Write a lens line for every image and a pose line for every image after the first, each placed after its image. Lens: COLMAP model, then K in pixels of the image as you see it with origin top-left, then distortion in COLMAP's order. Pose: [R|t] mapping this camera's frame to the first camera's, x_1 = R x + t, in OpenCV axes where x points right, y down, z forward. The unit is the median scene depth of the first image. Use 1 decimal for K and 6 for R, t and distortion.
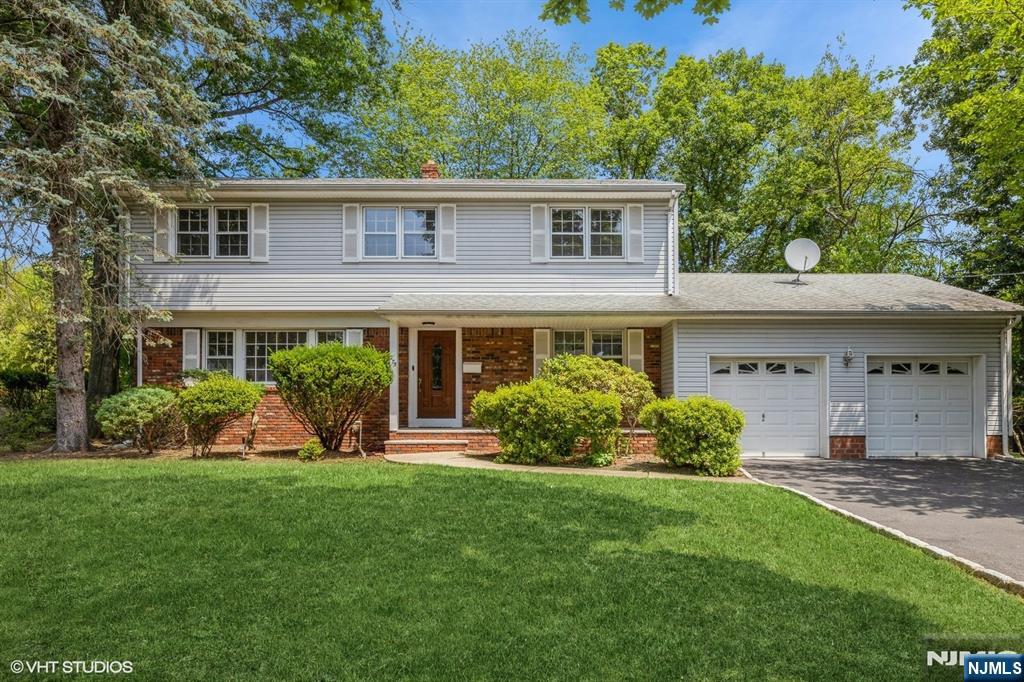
lens RADIAL K [[569.4, 0, 512.0], [0, 569.4, 340.8], [0, 0, 1]] dist [-0.005102, -0.000761]
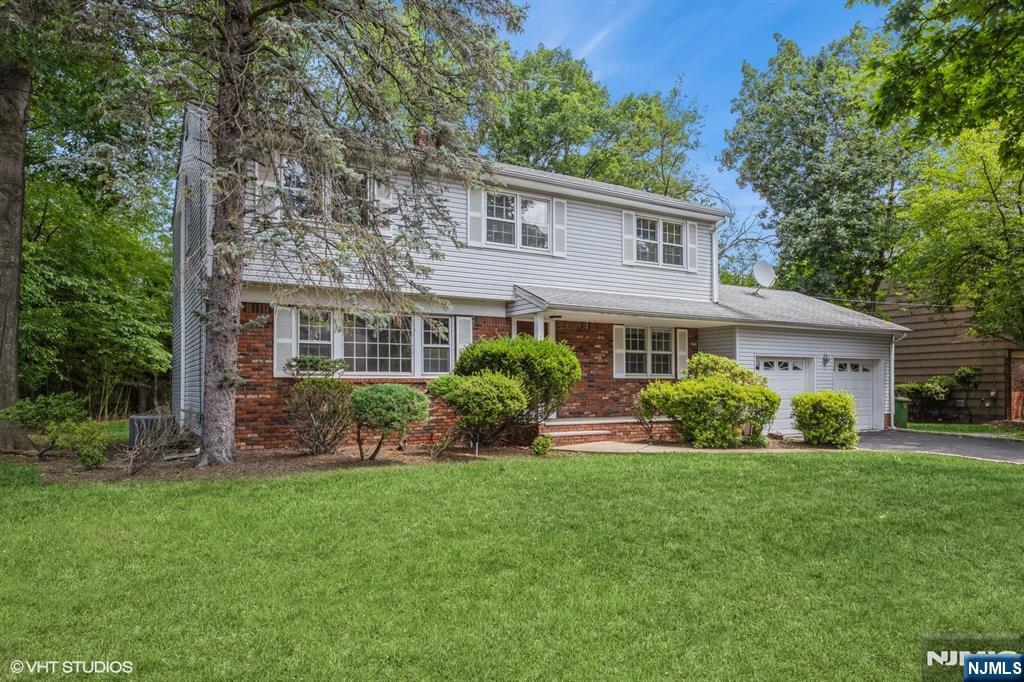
lens RADIAL K [[678.3, 0, 511.7], [0, 678.3, 341.4], [0, 0, 1]] dist [-0.004686, -0.000401]
pose [[0.862740, 0.033793, 0.504517, -0.791141], [-0.047417, 0.998774, 0.014185, 0.000876], [-0.503419, -0.036161, 0.863285, -0.013729]]
